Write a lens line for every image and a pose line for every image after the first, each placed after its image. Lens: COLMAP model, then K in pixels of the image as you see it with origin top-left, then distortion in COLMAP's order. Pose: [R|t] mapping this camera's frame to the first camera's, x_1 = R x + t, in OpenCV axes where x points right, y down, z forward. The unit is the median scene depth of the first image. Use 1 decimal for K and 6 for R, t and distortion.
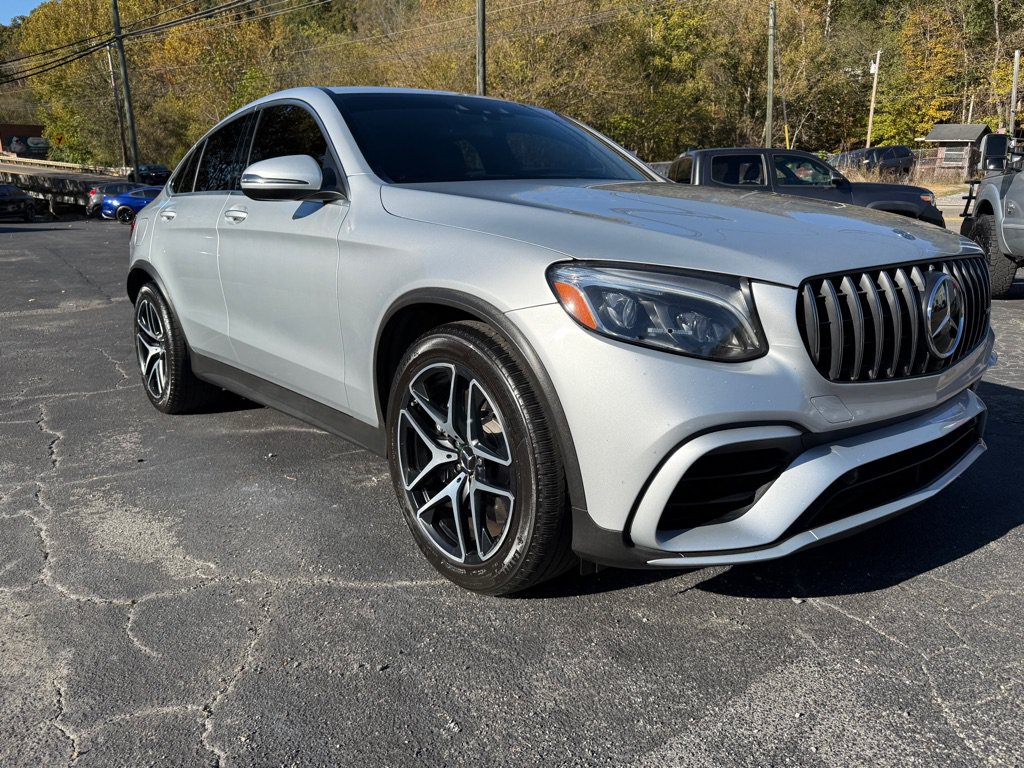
lens RADIAL K [[776.3, 0, 520.0], [0, 776.3, 364.3], [0, 0, 1]] dist [0.035732, -0.056233]
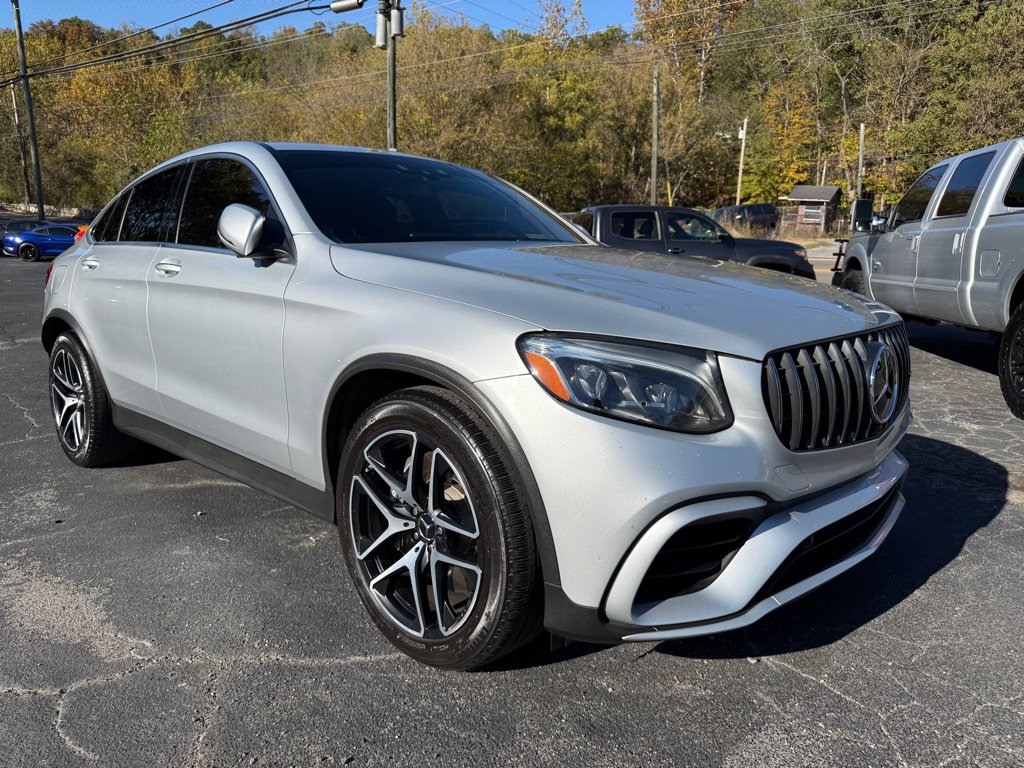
lens RADIAL K [[737.6, 0, 508.4], [0, 737.6, 364.5], [0, 0, 1]] dist [-0.005074, -0.001832]
pose [[0.993250, 0.001431, 0.115985, -0.066250], [0.003853, 0.998965, -0.045315, -0.037611], [-0.115930, 0.045456, 0.992217, 0.053836]]
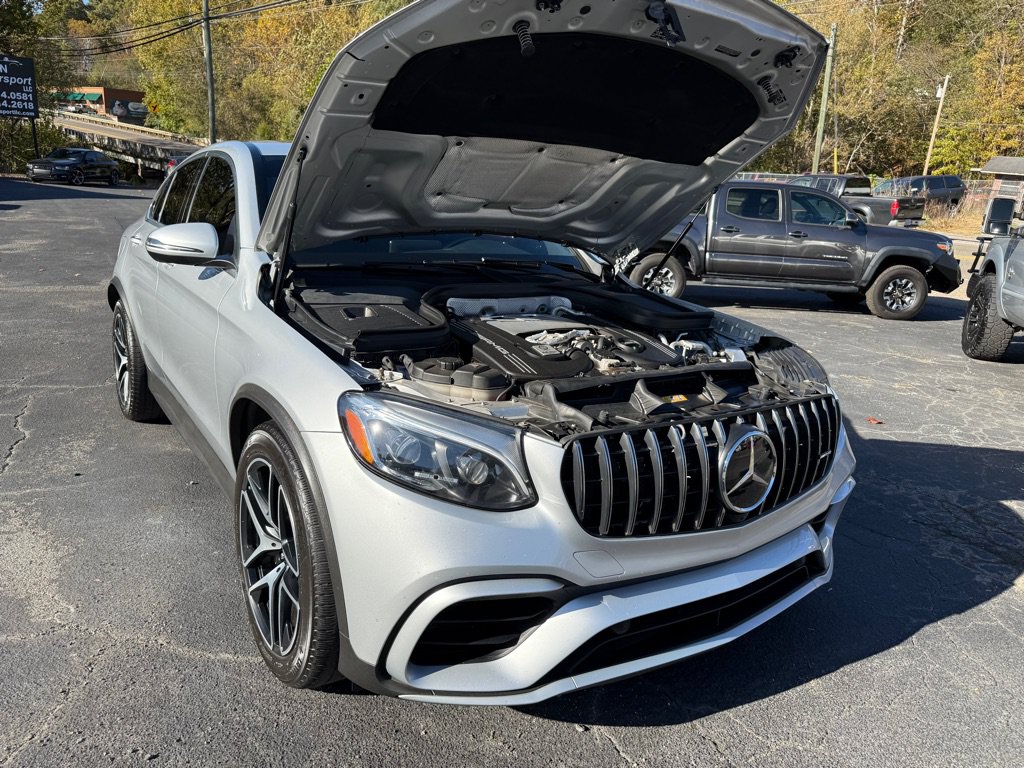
lens RADIAL K [[739.2, 0, 508.9], [0, 739.2, 369.0], [0, 0, 1]] dist [0.023007, -0.033927]
pose [[0.992641, 0.095423, -0.074559, 0.255520], [-0.093220, 0.995115, 0.032494, -0.166201], [0.077296, -0.025304, 0.996687, 0.031426]]
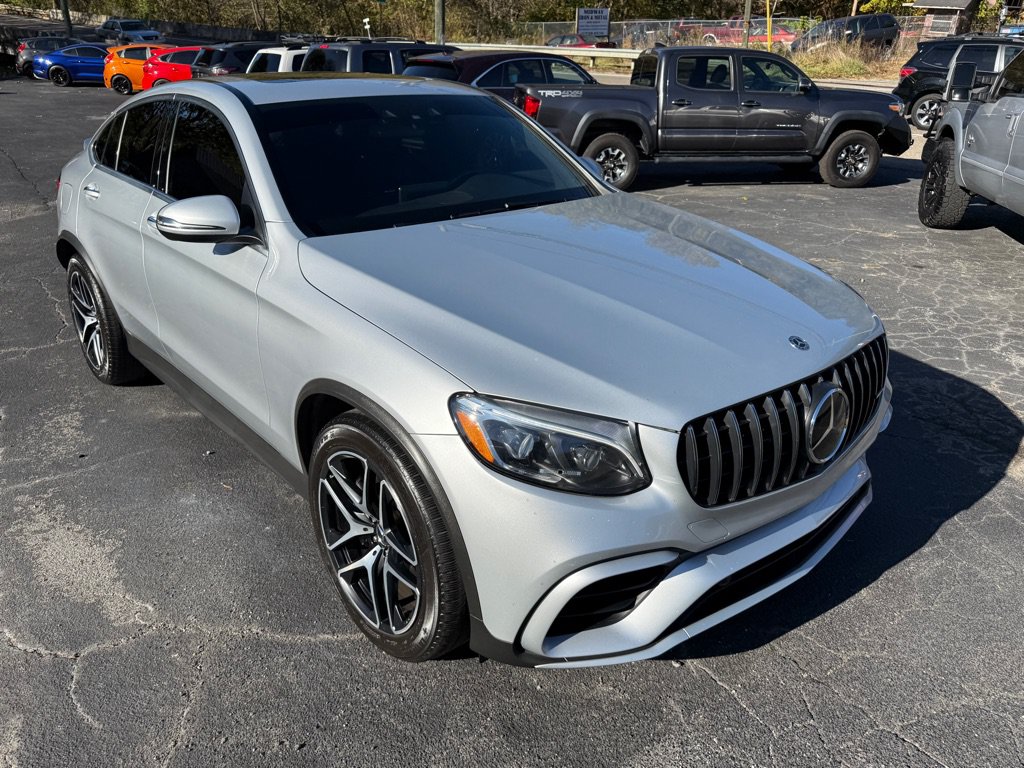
lens RADIAL K [[783.8, 0, 509.5], [0, 783.8, 371.5], [0, 0, 1]] dist [0.007094, -0.011458]
pose [[0.999376, 0.012738, 0.032933, 0.063805], [-0.018548, 0.983008, 0.182622, -0.275526], [-0.030048, -0.183119, 0.982631, -0.022208]]
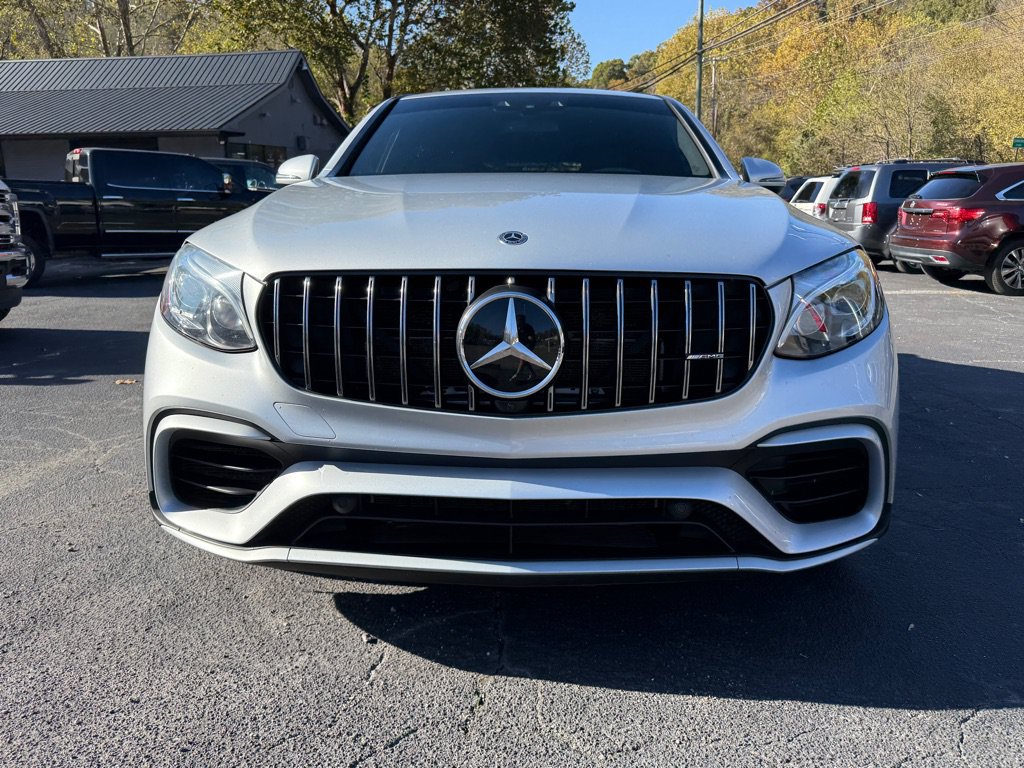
lens RADIAL K [[776.3, 0, 520.0], [0, 776.3, 364.3], [0, 0, 1]] dist [0.035732, -0.056233]
pose [[0.749748, 0.143958, -0.645874, 0.897246], [-0.146857, 0.987907, 0.049717, -0.068515], [0.645221, 0.057576, 0.761823, 0.365351]]
